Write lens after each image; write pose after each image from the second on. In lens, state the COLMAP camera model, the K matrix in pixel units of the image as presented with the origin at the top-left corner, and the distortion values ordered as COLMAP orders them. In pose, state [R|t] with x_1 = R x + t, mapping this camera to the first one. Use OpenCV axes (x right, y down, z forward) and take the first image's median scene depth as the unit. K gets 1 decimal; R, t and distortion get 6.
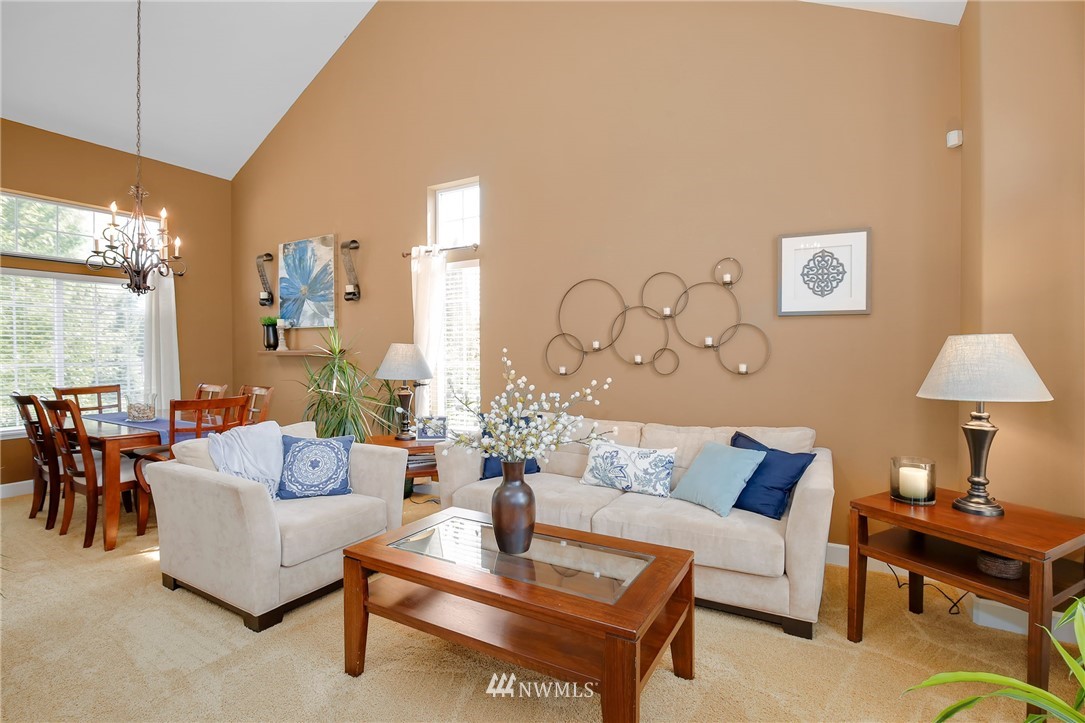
lens RADIAL K [[509.0, 0, 548.1], [0, 509.0, 361.5], [0, 0, 1]] dist [-0.027489, 0.000093]
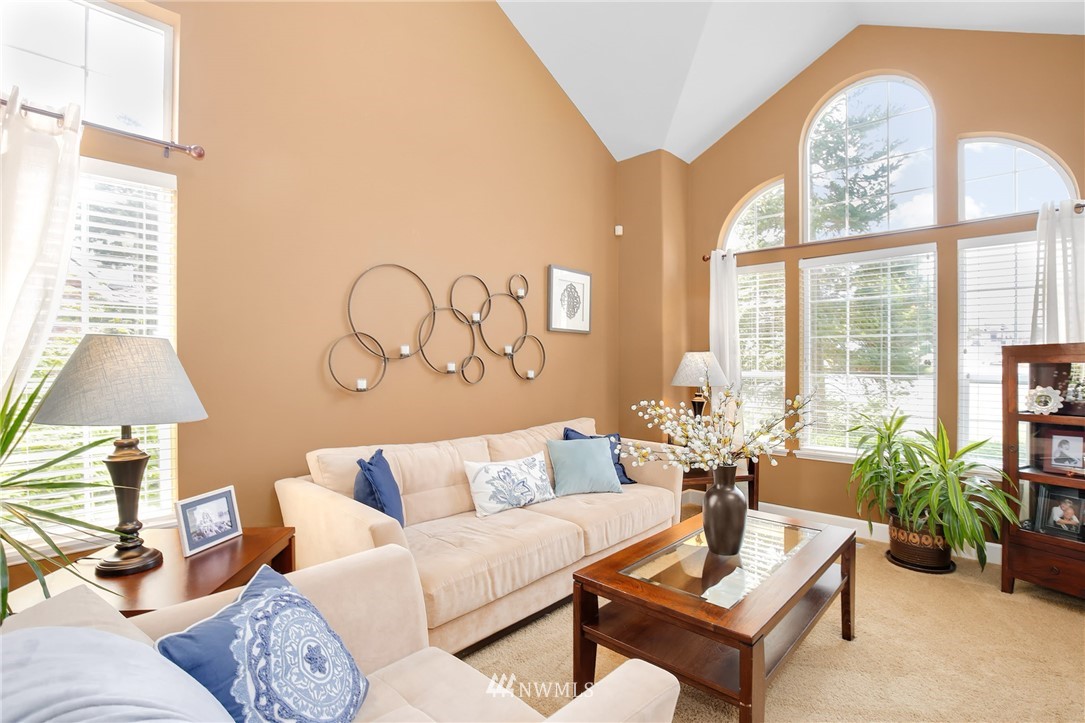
lens RADIAL K [[509.0, 0, 546.3], [0, 509.0, 366.8], [0, 0, 1]] dist [-0.027489, 0.000093]
pose [[0.237250, -0.006549, 0.971426, -0.734875], [0.015634, 0.999874, 0.002923, -0.006482], [-0.971323, 0.014494, 0.237323, 0.713091]]
